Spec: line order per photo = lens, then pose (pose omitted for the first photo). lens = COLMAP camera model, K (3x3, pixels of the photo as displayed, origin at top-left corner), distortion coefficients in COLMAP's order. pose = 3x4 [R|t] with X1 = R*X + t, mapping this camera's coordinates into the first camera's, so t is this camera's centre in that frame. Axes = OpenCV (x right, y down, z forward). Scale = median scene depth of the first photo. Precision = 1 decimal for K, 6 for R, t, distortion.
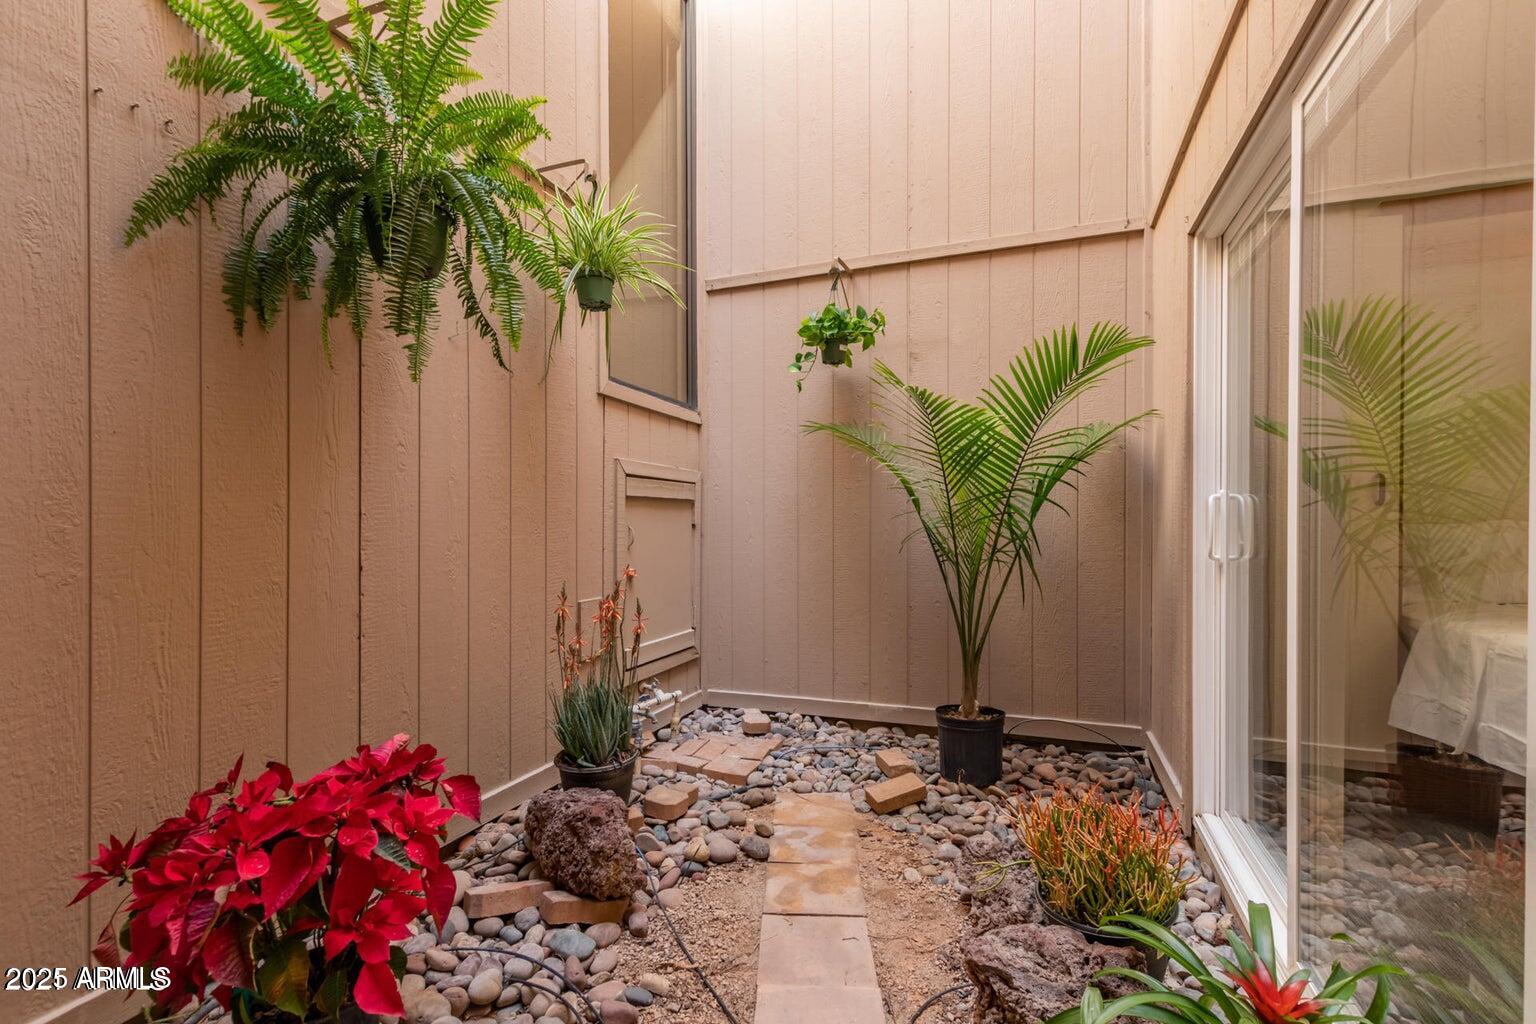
lens RADIAL K [[702.0, 0, 774.5], [0, 702.0, 517.2], [0, 0, 1]] dist [0.000902, -0.004703]
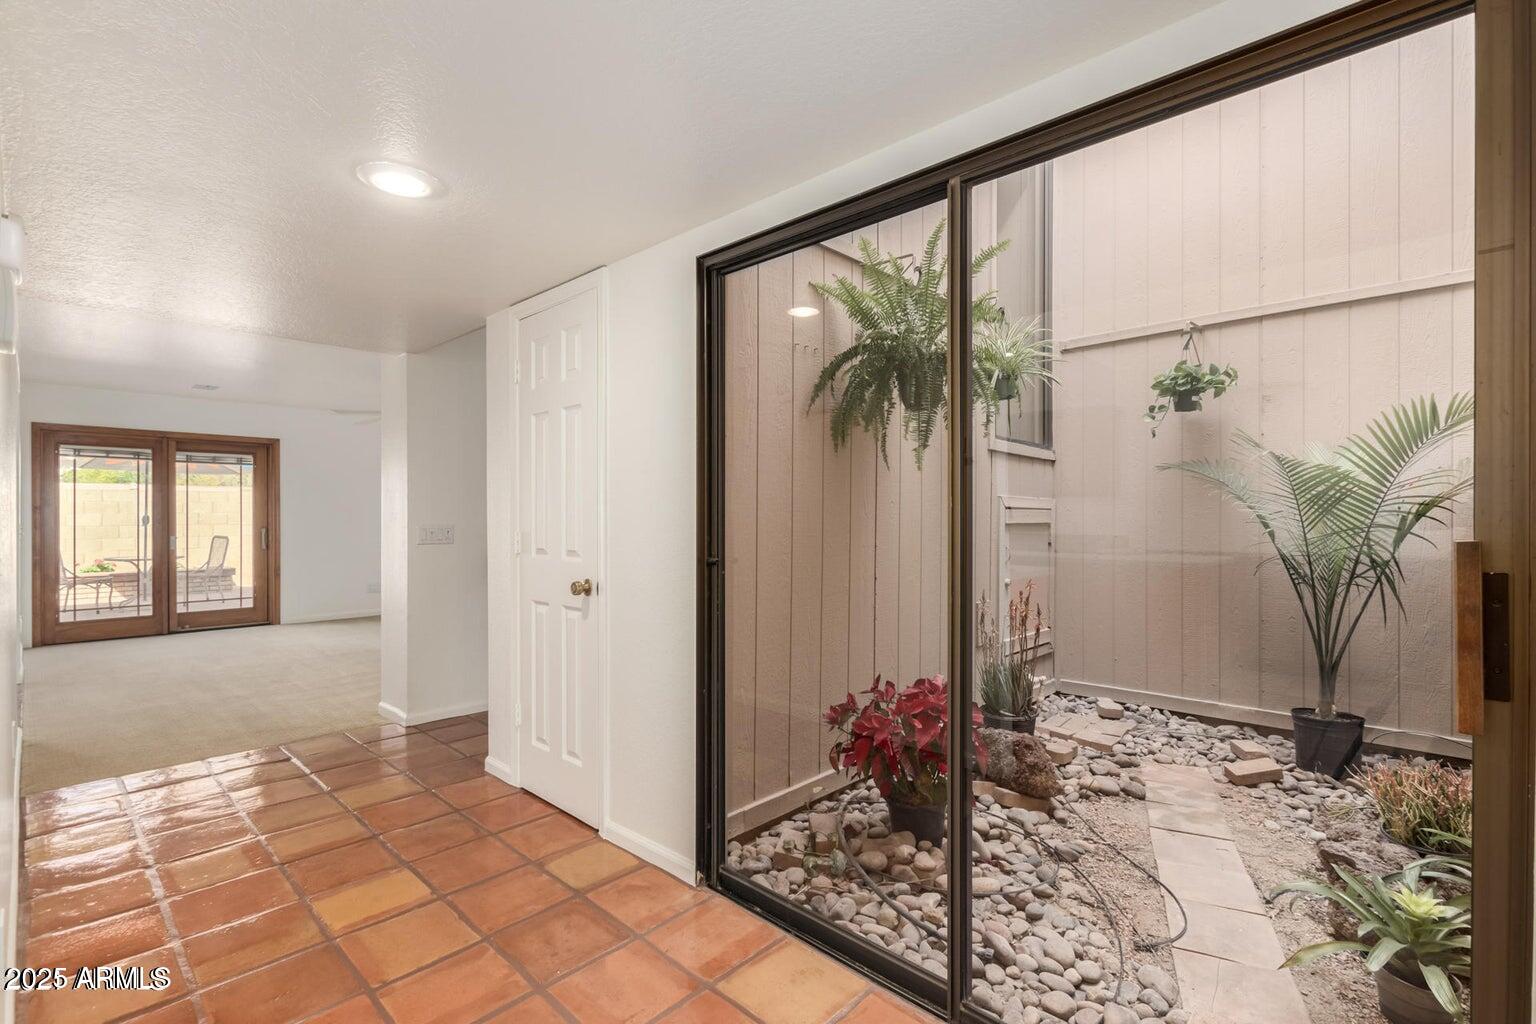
lens RADIAL K [[702.0, 0, 764.2], [0, 702.0, 511.8], [0, 0, 1]] dist [0.000902, -0.004703]
pose [[0.917242, -0.000274, -0.398330, -0.116142], [-0.000255, 0.999999, -0.001274, -0.058030], [0.398330, 0.001270, 0.917241, -0.444462]]
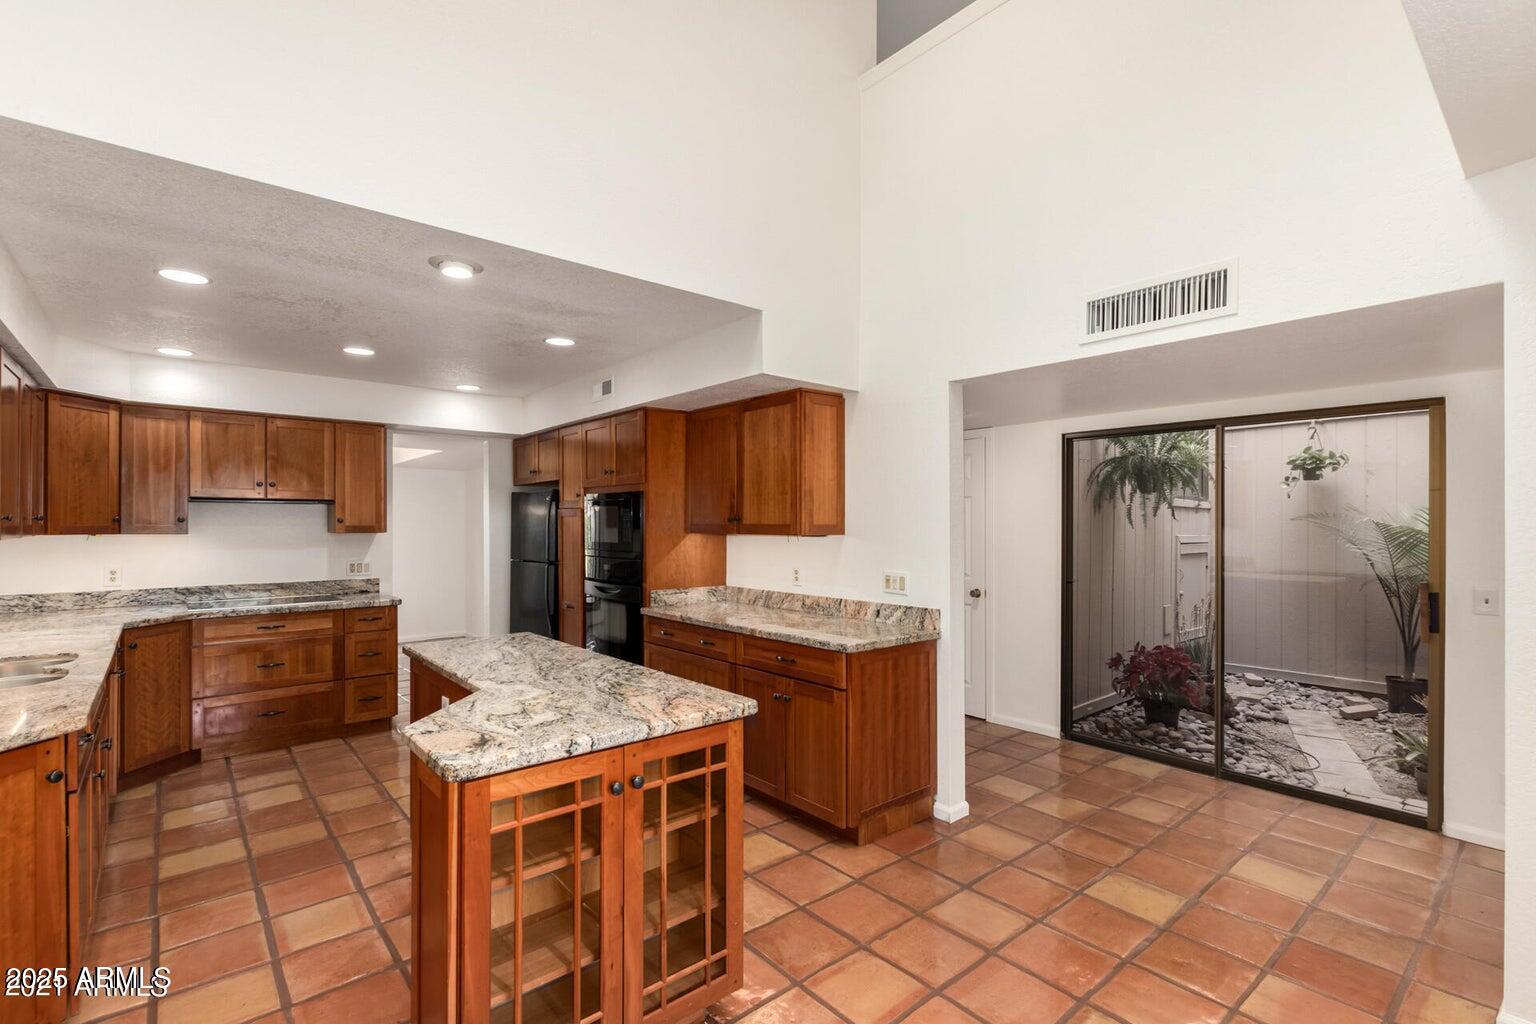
lens RADIAL K [[702.0, 0, 754.0], [0, 702.0, 517.8], [0, 0, 1]] dist [0.000902, -0.004703]
pose [[0.865996, 0.000948, -0.500049, -0.301743], [-0.001946, 0.999997, -0.001473, -0.144809], [0.500046, 0.002248, 0.865996, -1.495932]]
